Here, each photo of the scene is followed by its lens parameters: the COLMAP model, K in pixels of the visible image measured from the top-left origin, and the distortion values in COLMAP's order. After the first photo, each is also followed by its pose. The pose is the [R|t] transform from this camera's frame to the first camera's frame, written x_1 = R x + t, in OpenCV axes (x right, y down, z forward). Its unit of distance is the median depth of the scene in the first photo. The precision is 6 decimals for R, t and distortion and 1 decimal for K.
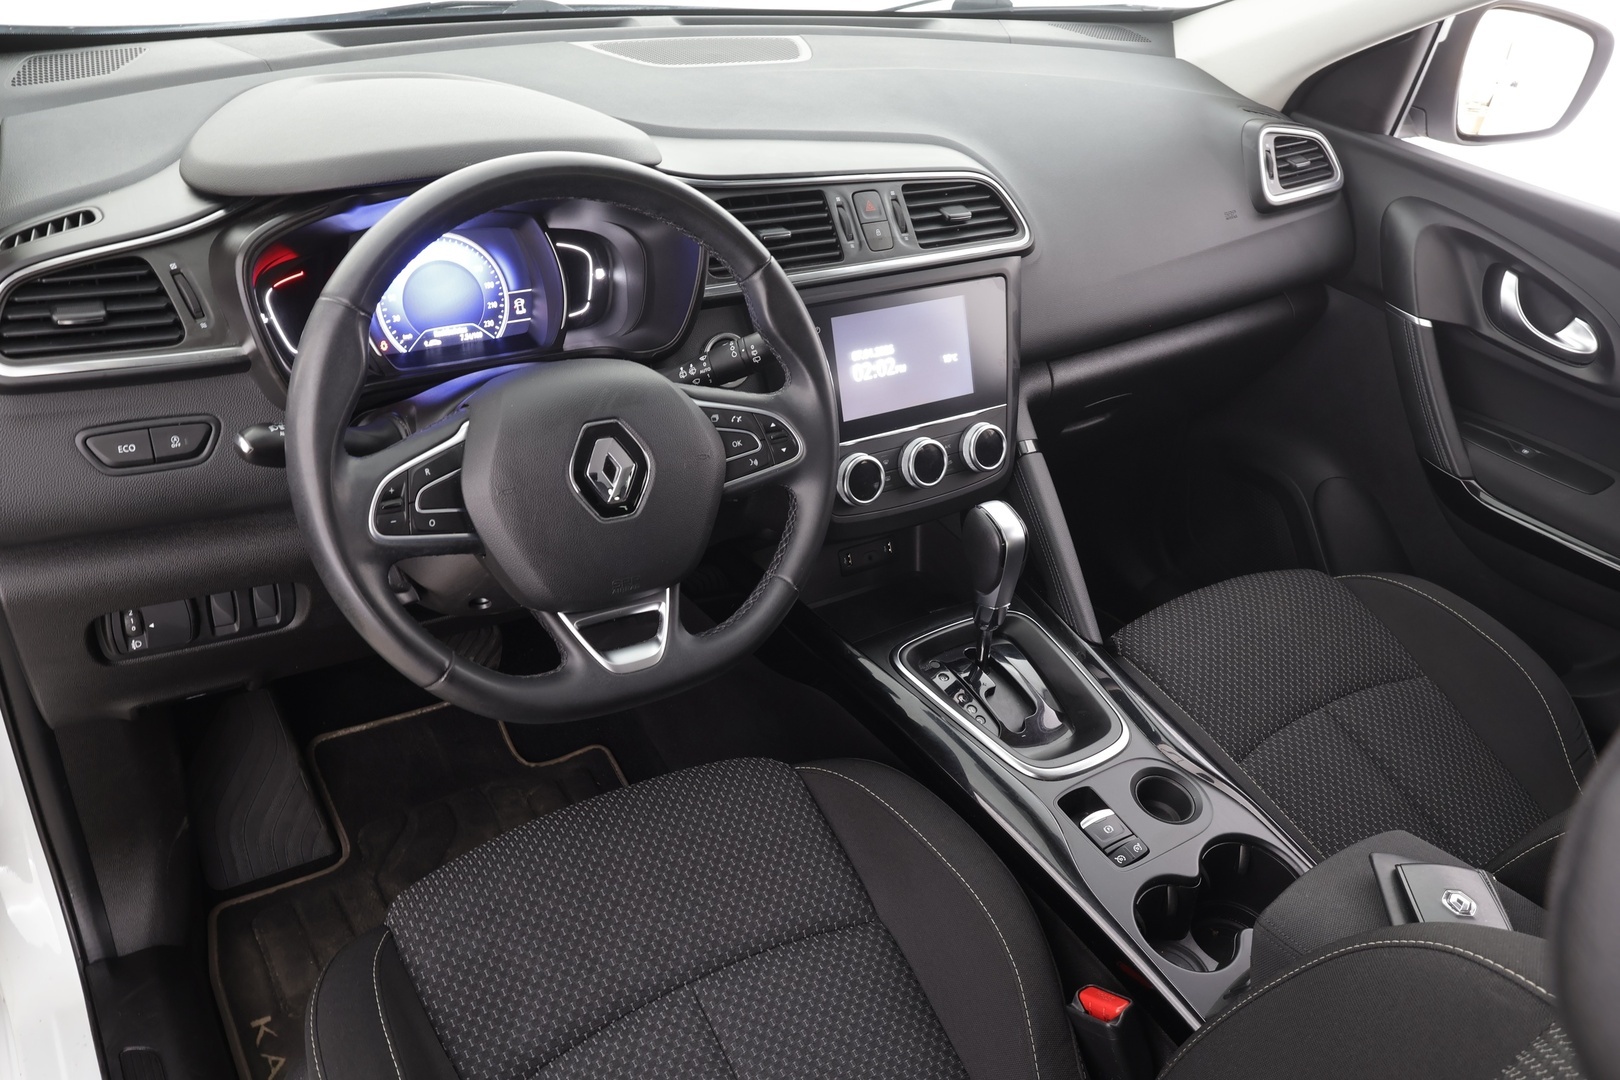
lens RADIAL K [[1235.7, 0, 810.5], [0, 1235.7, 546.6], [0, 0, 1]] dist [0.006161, -0.001207]
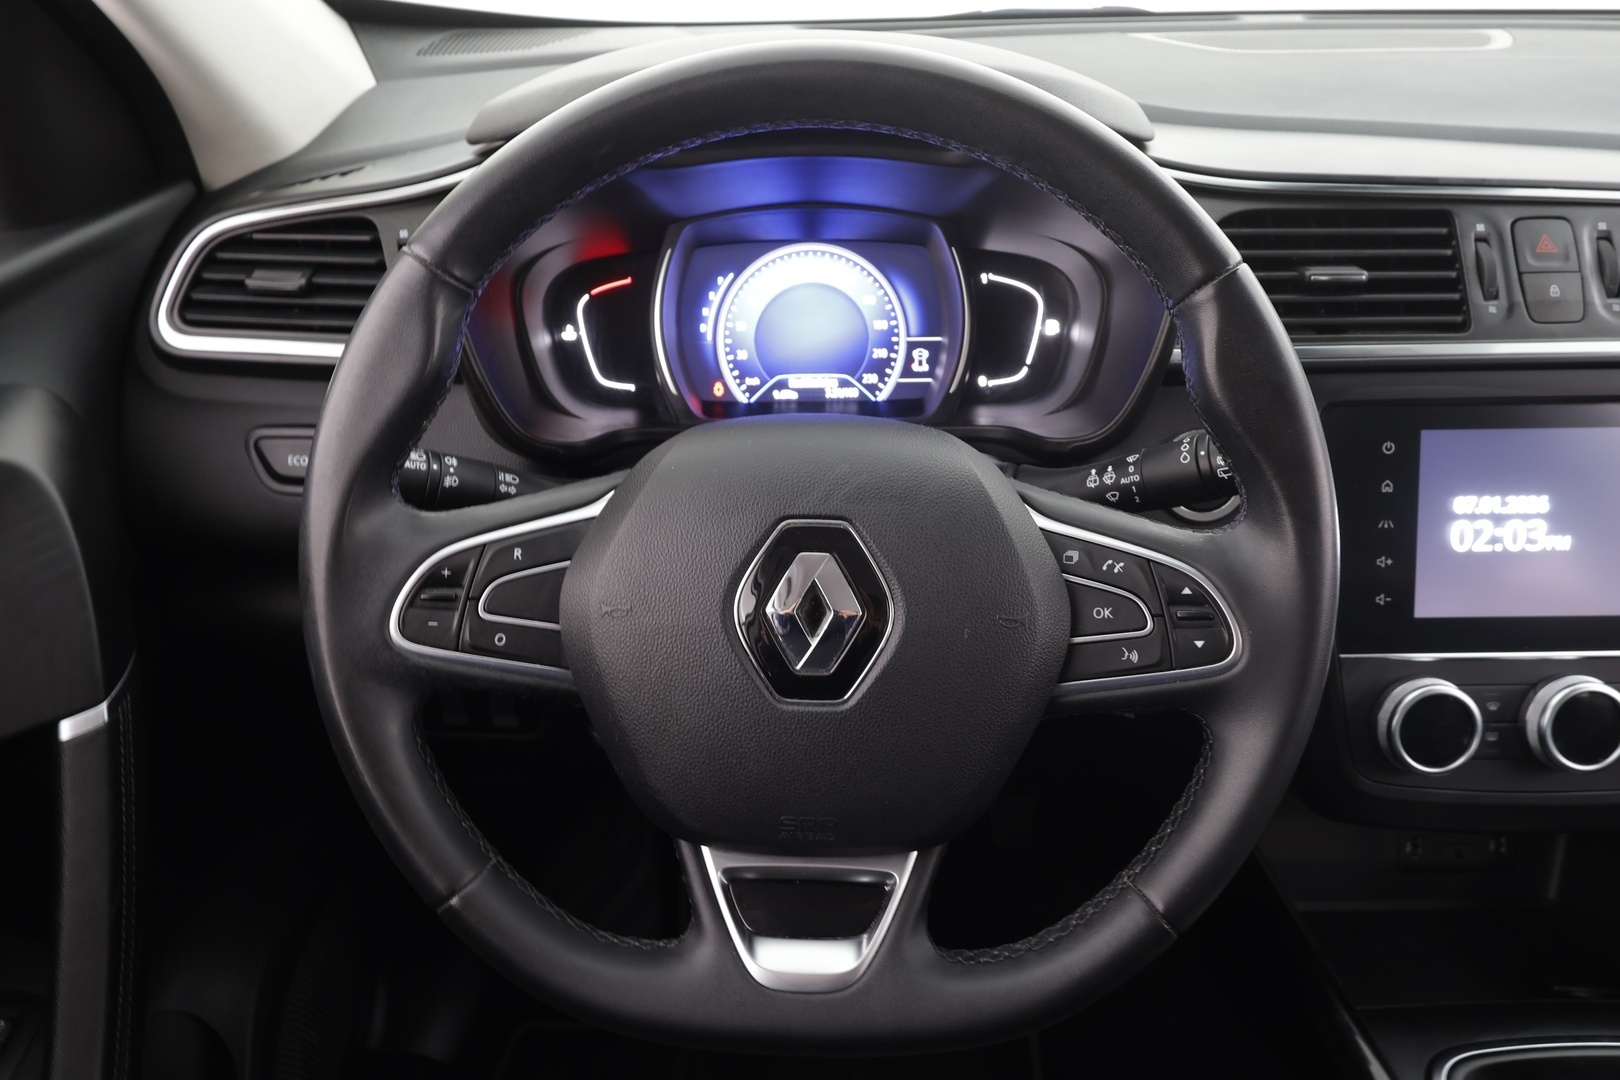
lens RADIAL K [[1174.5, 0, 812.2], [0, 1174.5, 549.3], [0, 0, 1]] dist [-0.004532, 0.006150]
pose [[0.833517, 0.167961, -0.526344, 0.077700], [-0.221809, 0.974254, -0.040364, -0.052499], [0.506013, 0.150392, 0.849313, 0.435337]]
